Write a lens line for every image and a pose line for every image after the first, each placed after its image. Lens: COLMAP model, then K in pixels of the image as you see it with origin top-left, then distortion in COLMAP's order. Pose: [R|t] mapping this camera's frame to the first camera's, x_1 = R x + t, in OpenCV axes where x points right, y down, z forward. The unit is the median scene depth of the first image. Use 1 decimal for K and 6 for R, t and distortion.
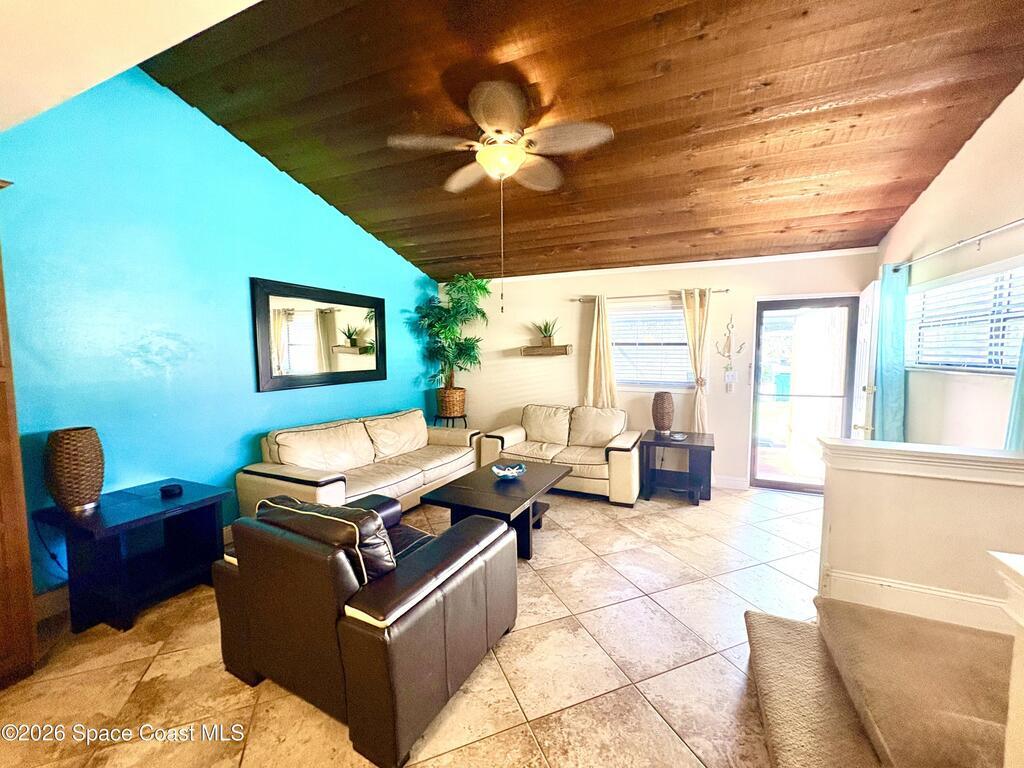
lens RADIAL K [[409.3, 0, 512.0], [0, 409.3, 384.0], [0, 0, 1]] dist [-0.002871, -0.000354]
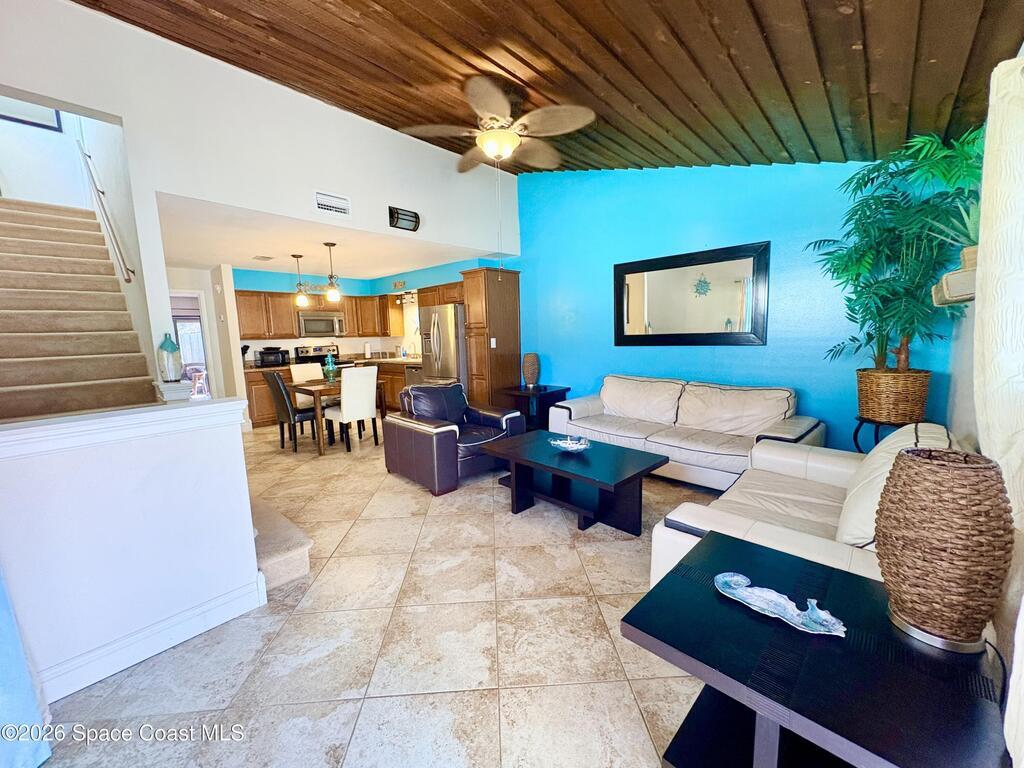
lens RADIAL K [[409.3, 0, 512.0], [0, 409.3, 384.0], [0, 0, 1]] dist [-0.002871, -0.000354]
pose [[-0.325047, 0.134411, -0.936097, 1.419554], [-0.043310, 0.986694, 0.156715, -0.094653], [0.944705, 0.091482, -0.314901, 1.865004]]
